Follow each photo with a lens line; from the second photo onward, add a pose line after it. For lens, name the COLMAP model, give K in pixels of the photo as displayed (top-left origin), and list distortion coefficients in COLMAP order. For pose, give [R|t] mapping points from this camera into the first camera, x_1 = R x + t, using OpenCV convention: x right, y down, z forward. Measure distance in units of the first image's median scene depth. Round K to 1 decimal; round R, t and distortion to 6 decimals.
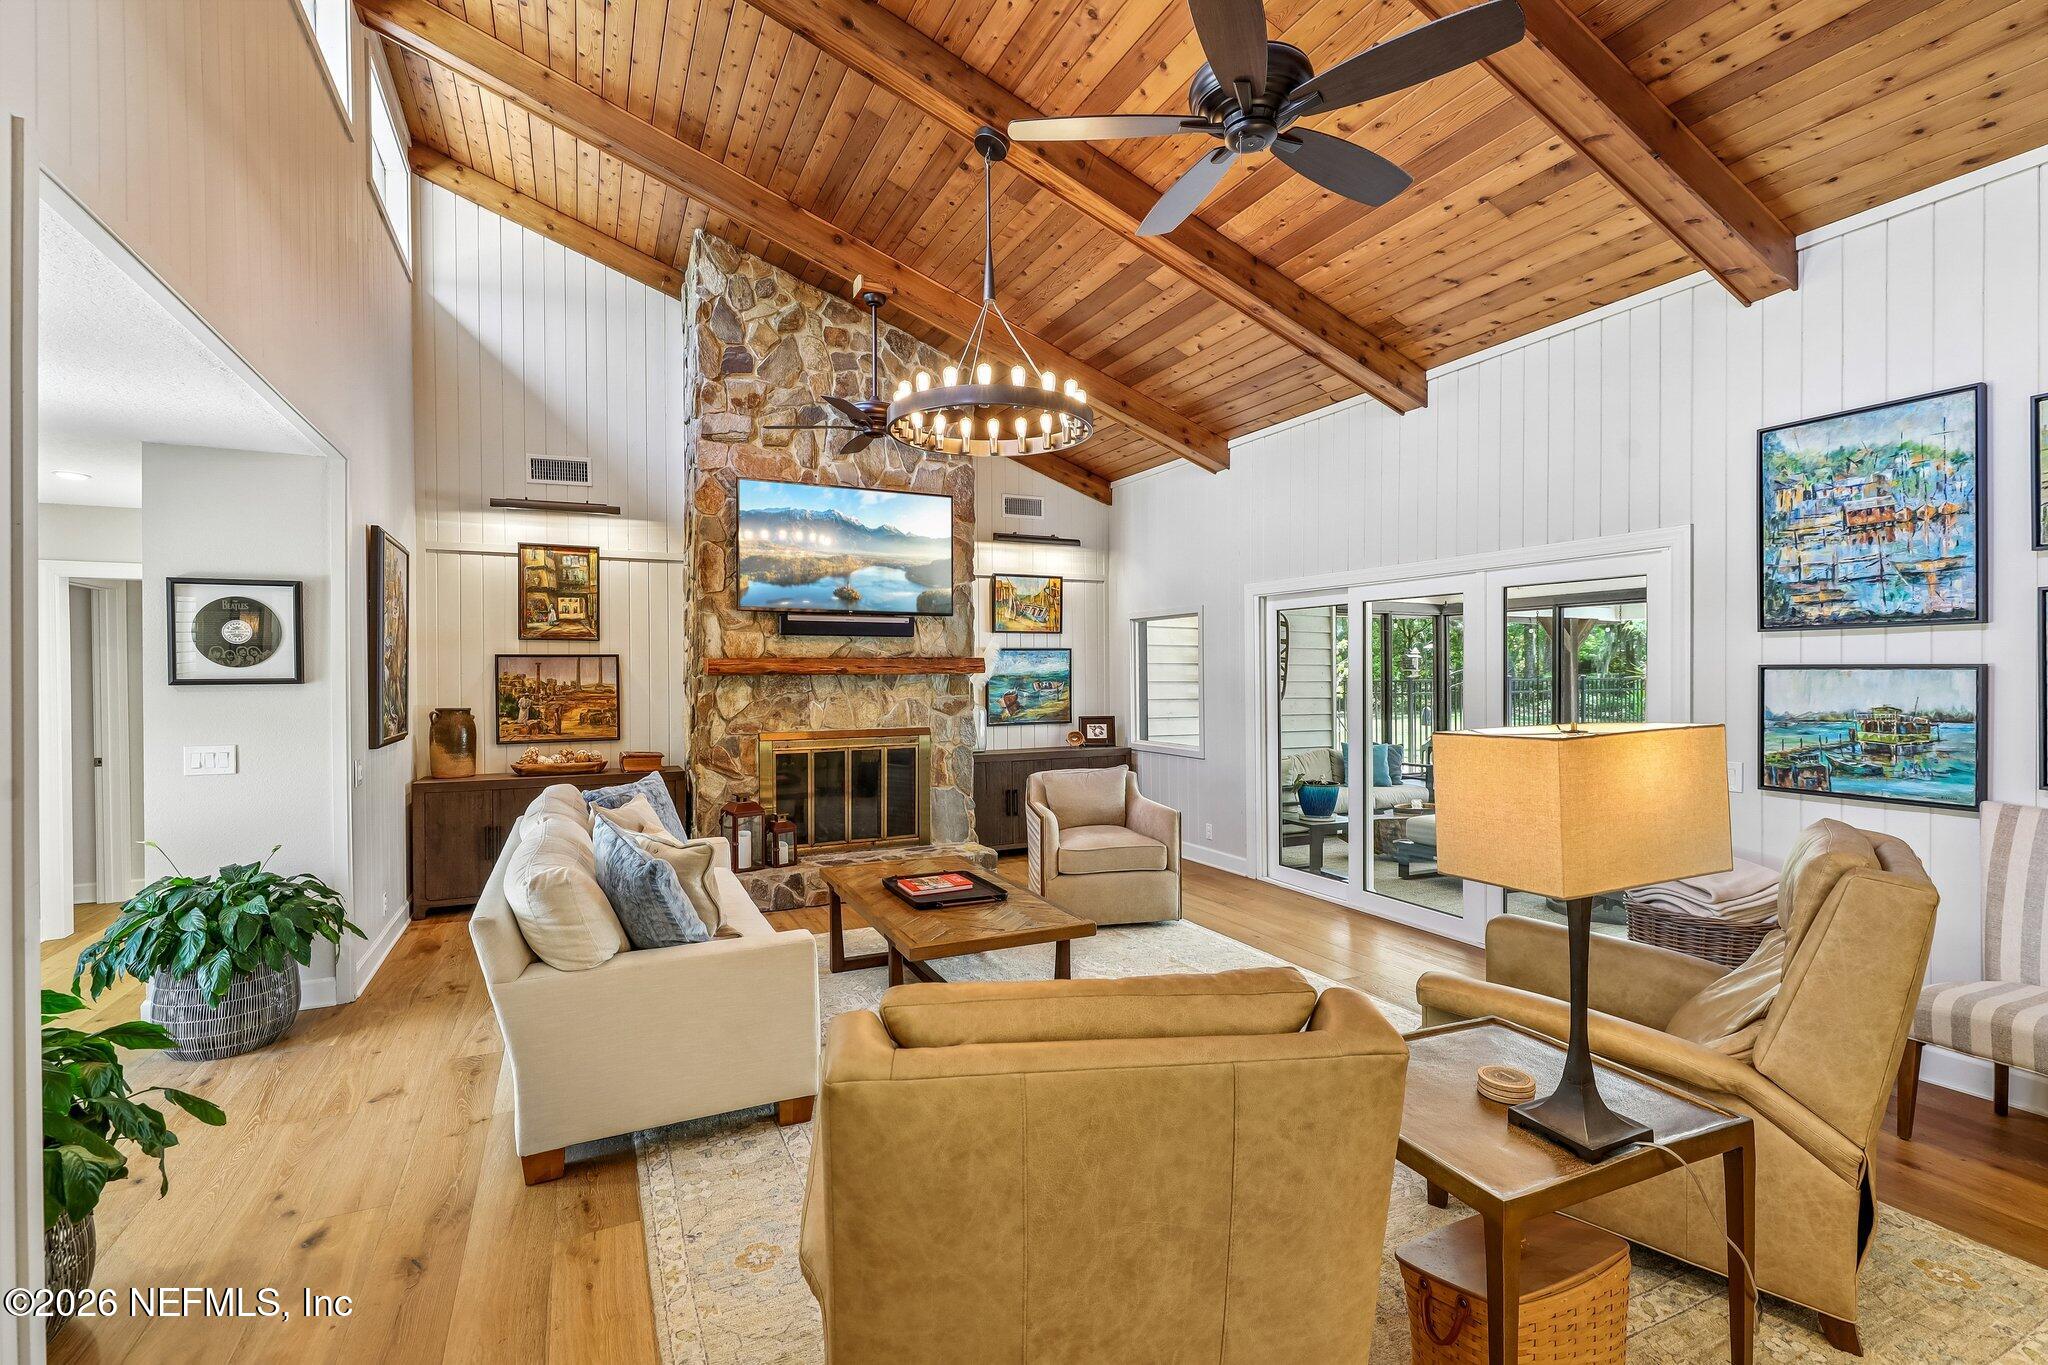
lens RADIAL K [[915.2, 0, 1022.7], [0, 915.2, 679.5], [0, 0, 1]] dist [-0.001491, -0.000871]
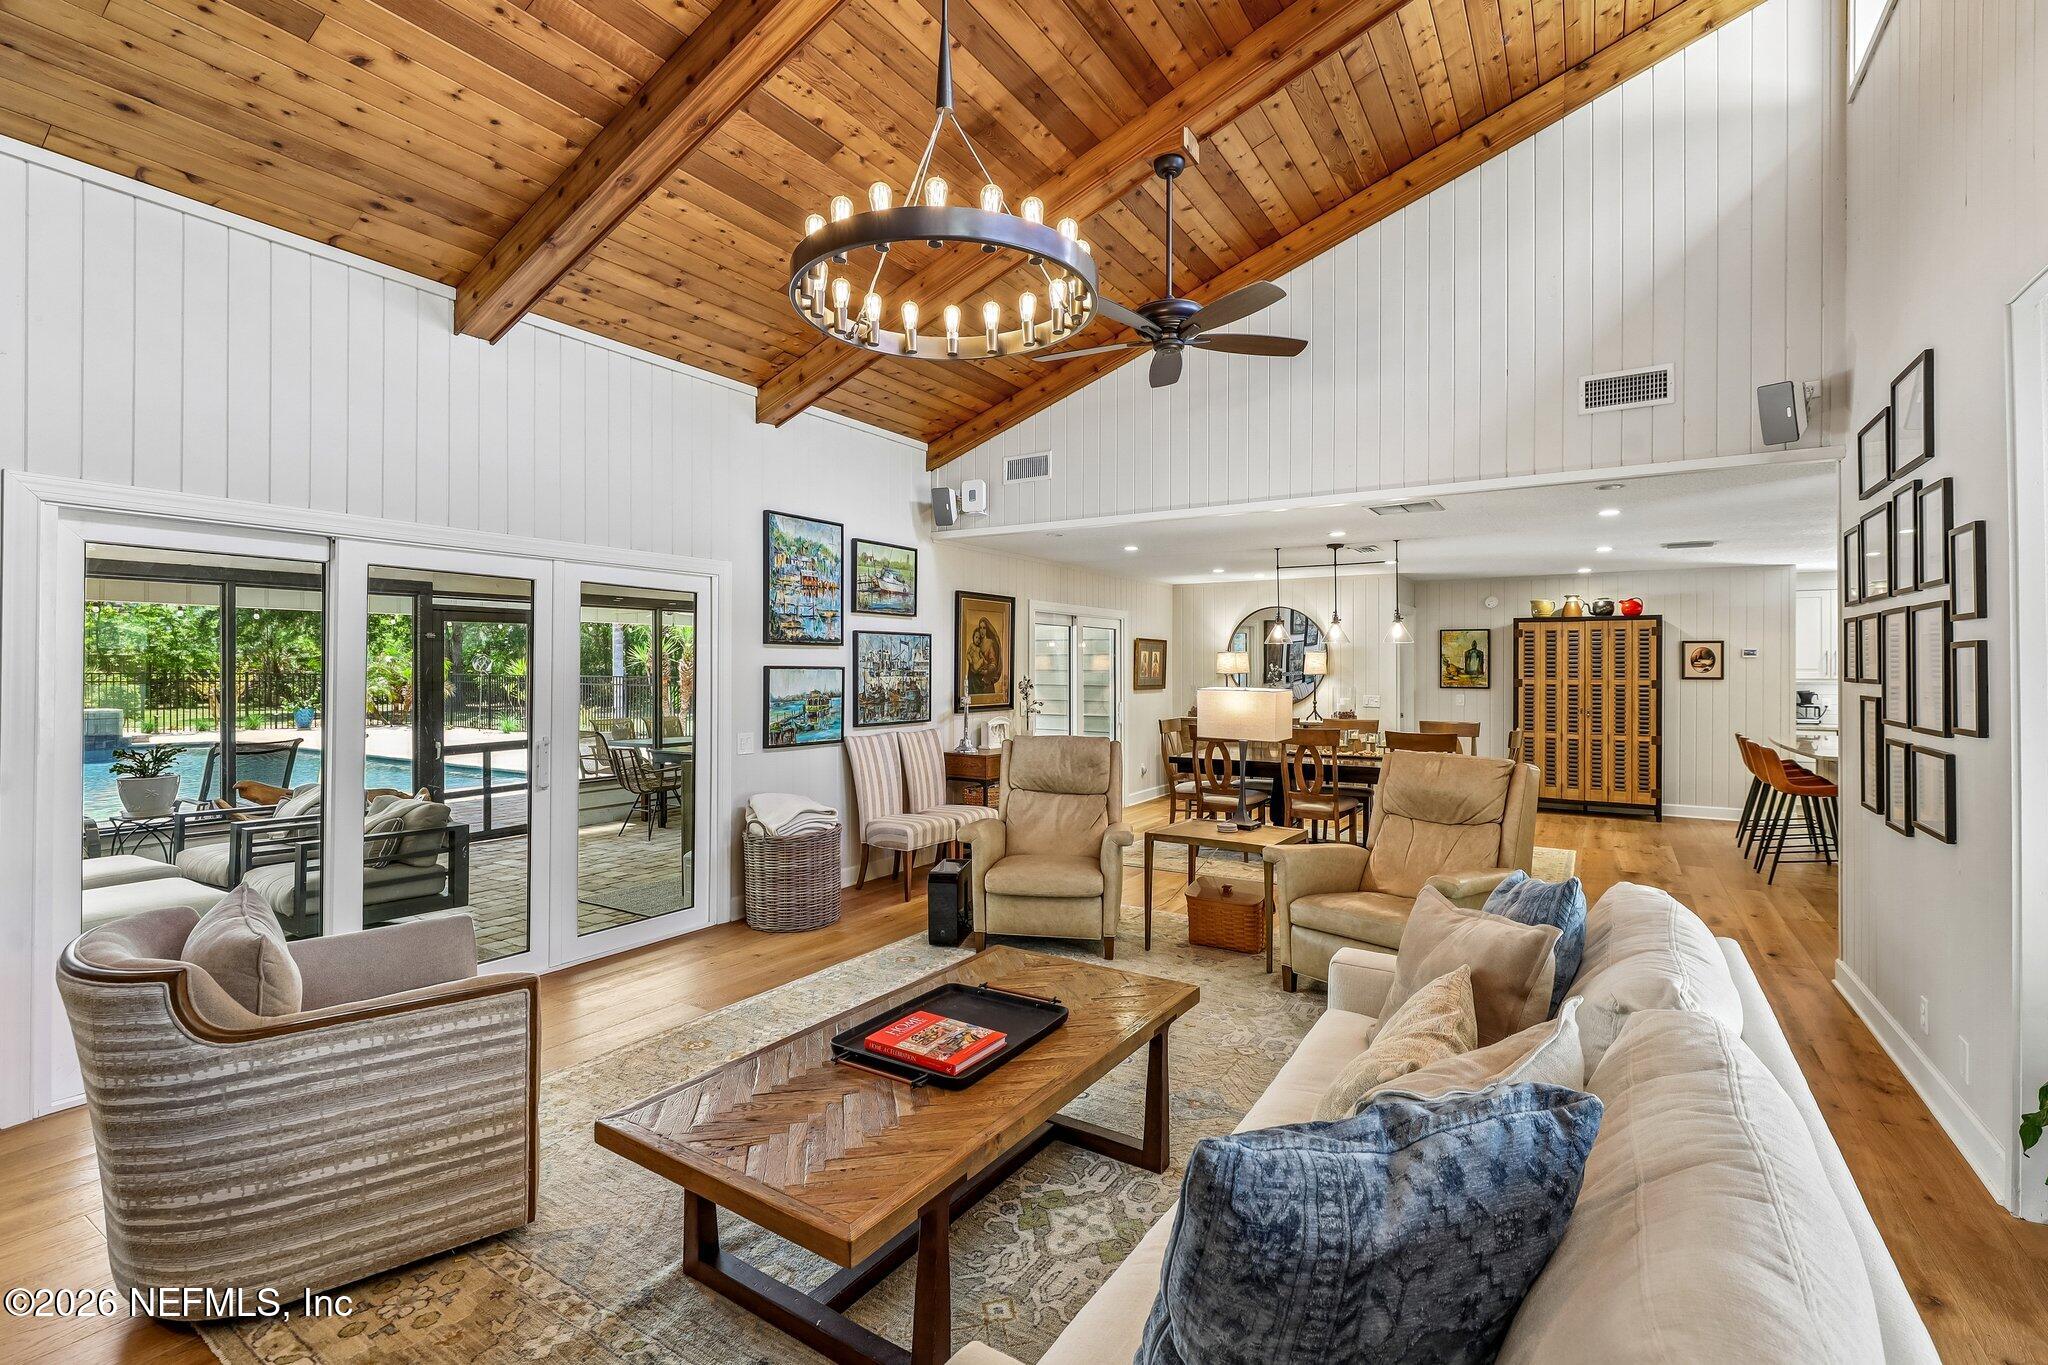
lens RADIAL K [[915.2, 0, 1009.3], [0, 915.2, 667.0], [0, 0, 1]] dist [-0.001491, -0.000871]
pose [[-0.520327, 0.006333, 0.853944, -0.404803], [0.006214, 0.999974, -0.003629, -0.003650], [-0.853945, 0.003418, -0.520353, 0.849246]]
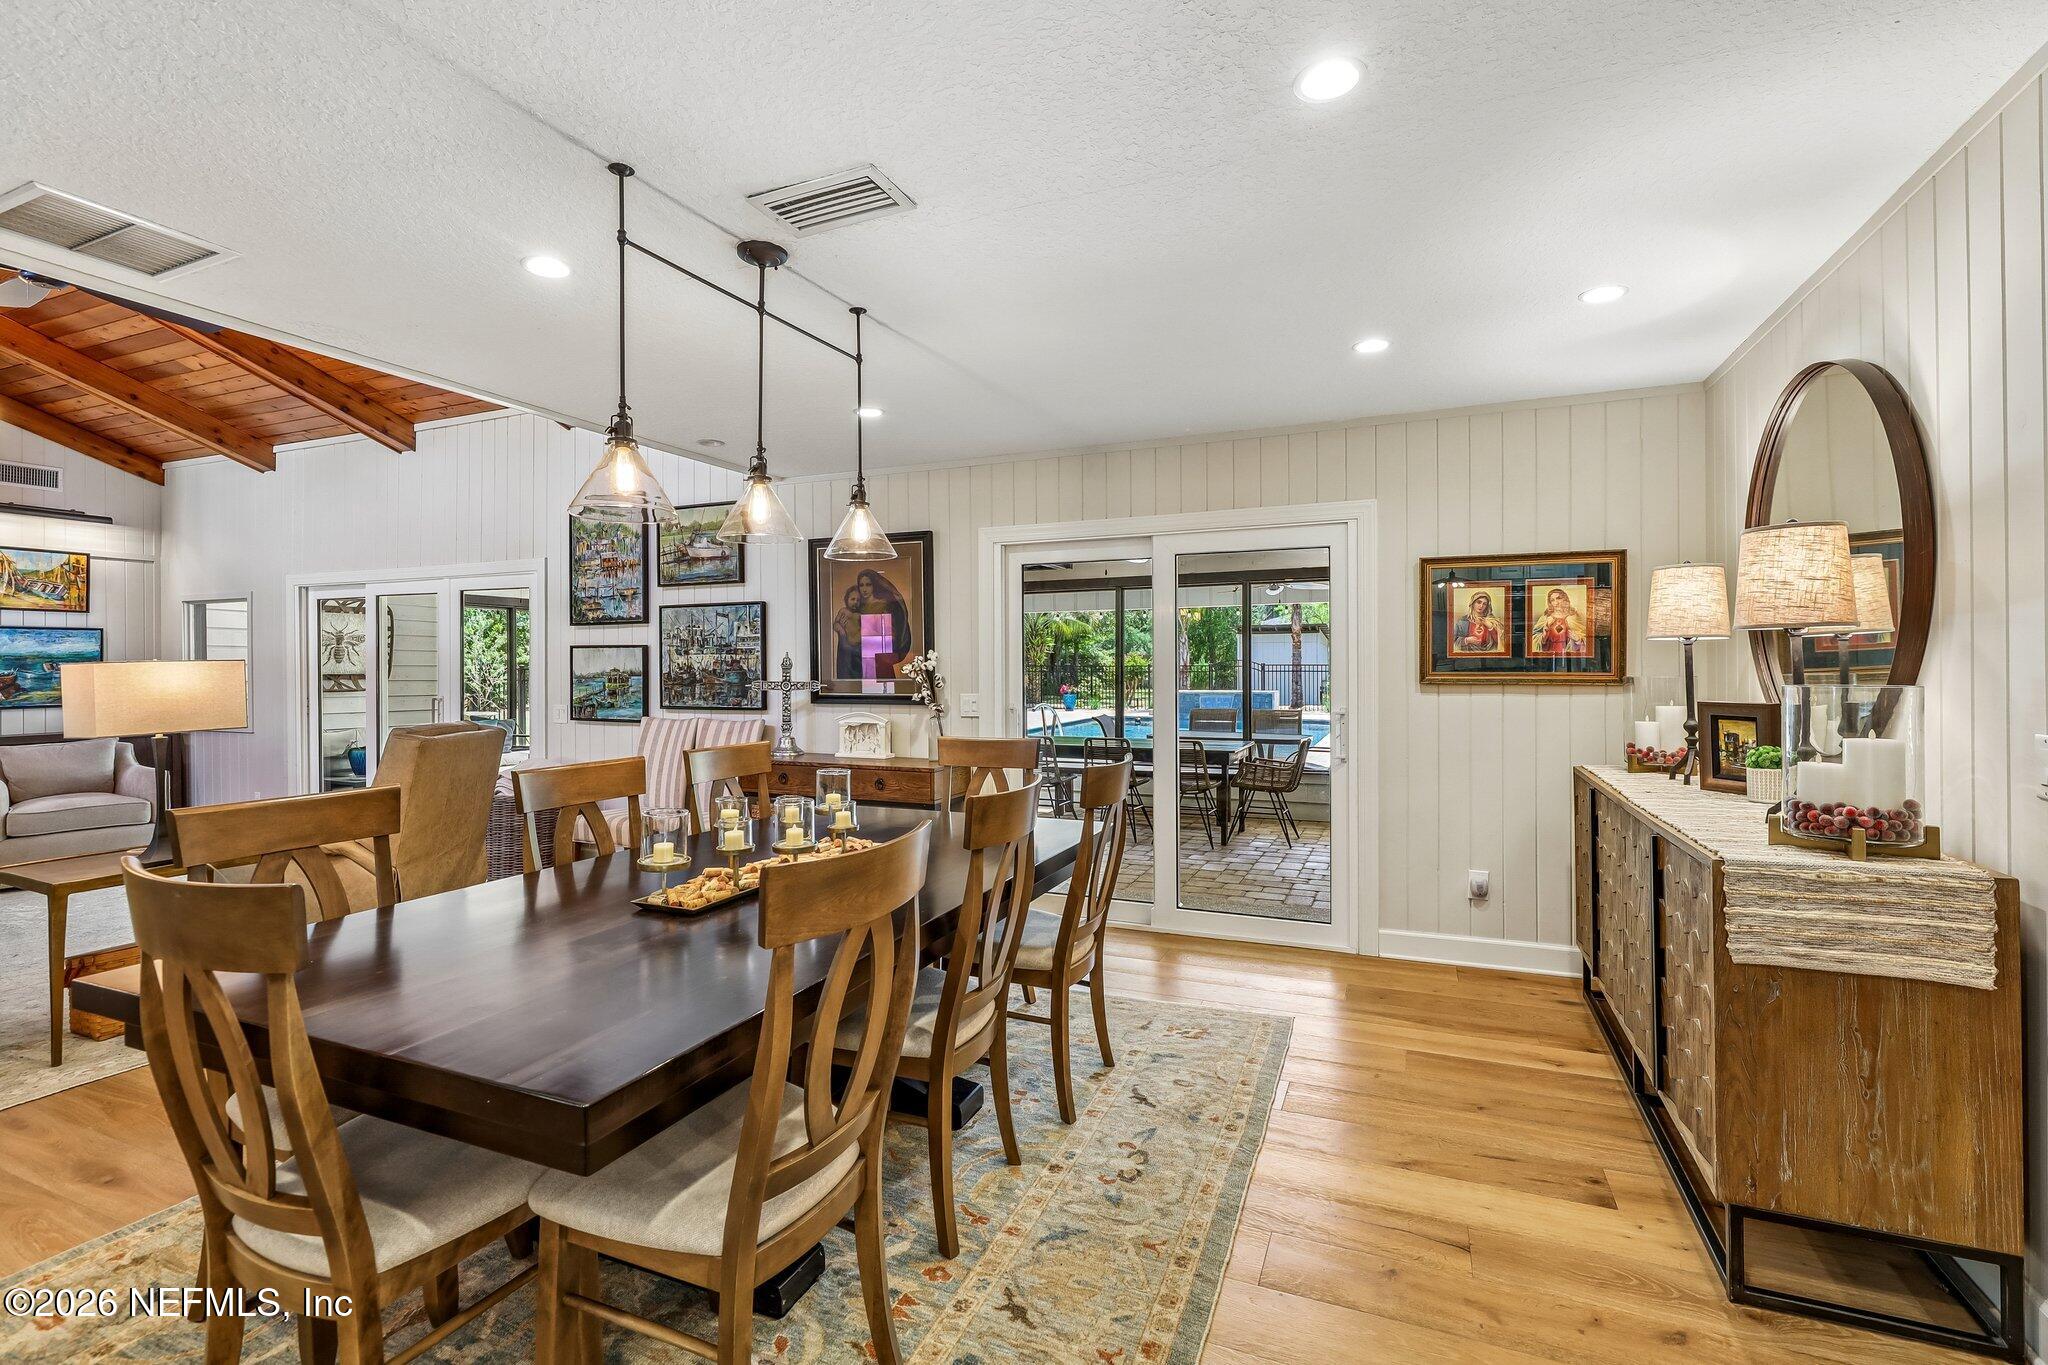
lens RADIAL K [[915.2, 0, 1017.0], [0, 915.2, 665.6], [0, 0, 1]] dist [-0.001491, -0.000871]
pose [[0.753090, 0.003814, 0.657906, 0.188417], [0.003609, 0.999944, -0.009927, 0.023575], [-0.657907, 0.009850, 0.753034, -0.467891]]
